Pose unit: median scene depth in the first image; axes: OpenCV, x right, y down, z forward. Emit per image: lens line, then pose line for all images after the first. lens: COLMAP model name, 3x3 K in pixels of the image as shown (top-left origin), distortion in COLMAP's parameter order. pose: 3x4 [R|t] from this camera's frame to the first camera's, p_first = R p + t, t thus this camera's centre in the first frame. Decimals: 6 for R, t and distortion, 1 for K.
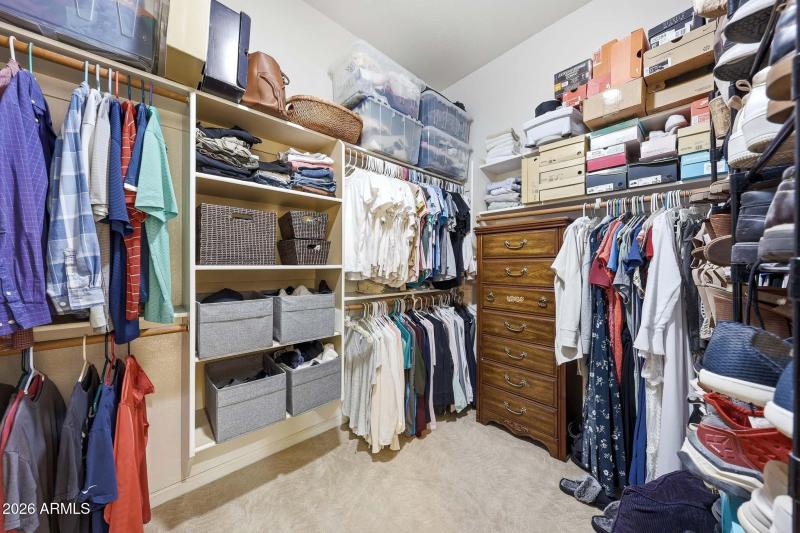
lens RADIAL K [[275.0, 0, 399.8], [0, 275.0, 264.9], [0, 0, 1]] dist [0.001412, 0.000075]
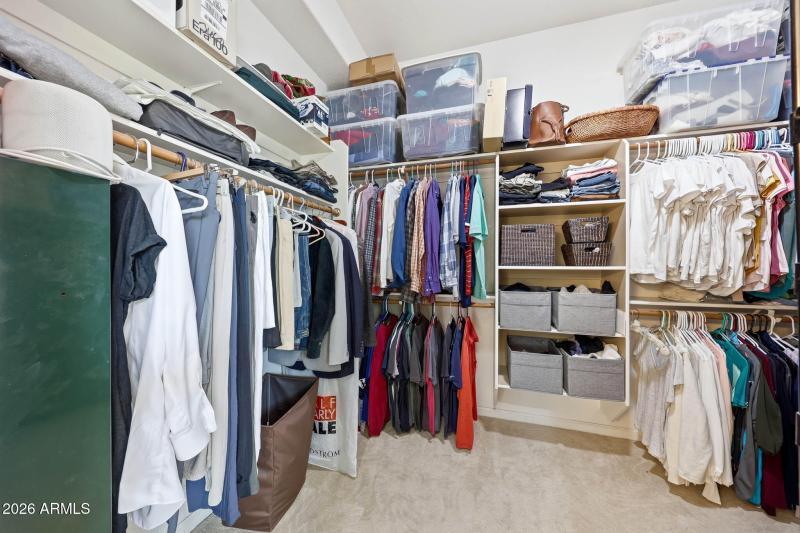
lens RADIAL K [[300.9, 0, 399.5], [0, 300.9, 265.8], [0, 0, 1]] dist [-0.008961, -0.000374]
pose [[0.520548, 0.002721, -0.853828, 0.309092], [-0.003257, 0.999994, 0.001202, 0.000174], [0.853826, 0.002155, 0.520554, -0.267851]]
